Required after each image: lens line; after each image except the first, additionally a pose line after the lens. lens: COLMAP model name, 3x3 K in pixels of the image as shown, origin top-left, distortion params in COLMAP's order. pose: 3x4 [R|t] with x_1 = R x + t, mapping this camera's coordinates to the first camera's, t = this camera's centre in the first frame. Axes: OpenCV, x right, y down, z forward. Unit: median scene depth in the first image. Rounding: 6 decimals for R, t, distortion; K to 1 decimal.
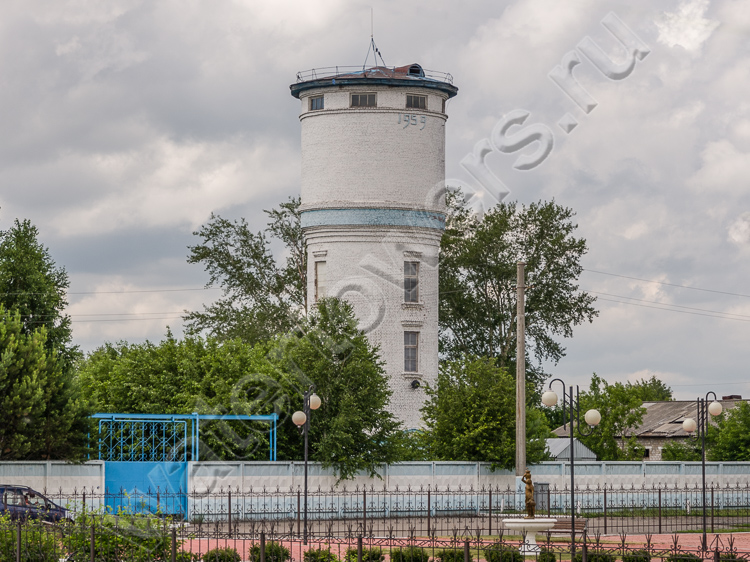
lens RADIAL K [[2594.5, 0, 376.2], [0, 2594.5, 281.4], [0, 0, 1]] dist [-0.075047, 0.000000]
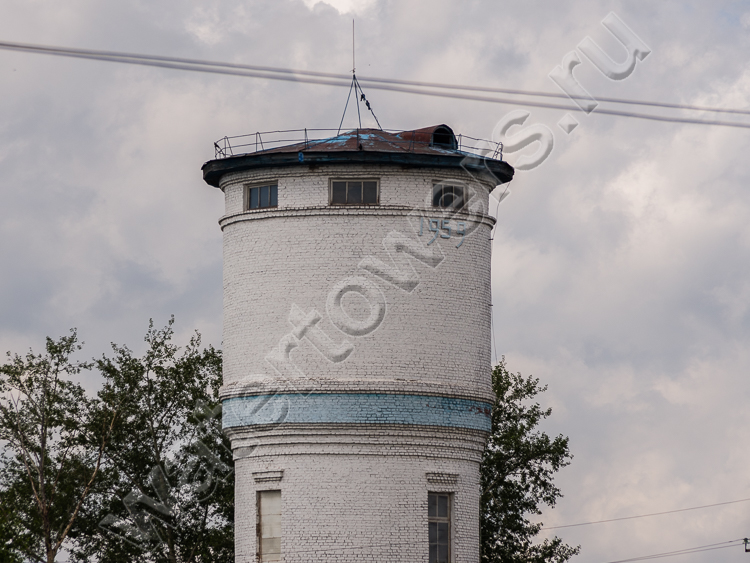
lens RADIAL K [[5403.0, 0, 375.0], [0, 5403.0, 281.5], [0, 0, 1]] dist [-0.665788, 0.000000]
pose [[0.992197, 0.009097, 0.124344, -0.139809], [-0.004279, 0.999232, -0.038960, -0.007567], [-0.124603, 0.038124, 0.991474, -0.112531]]
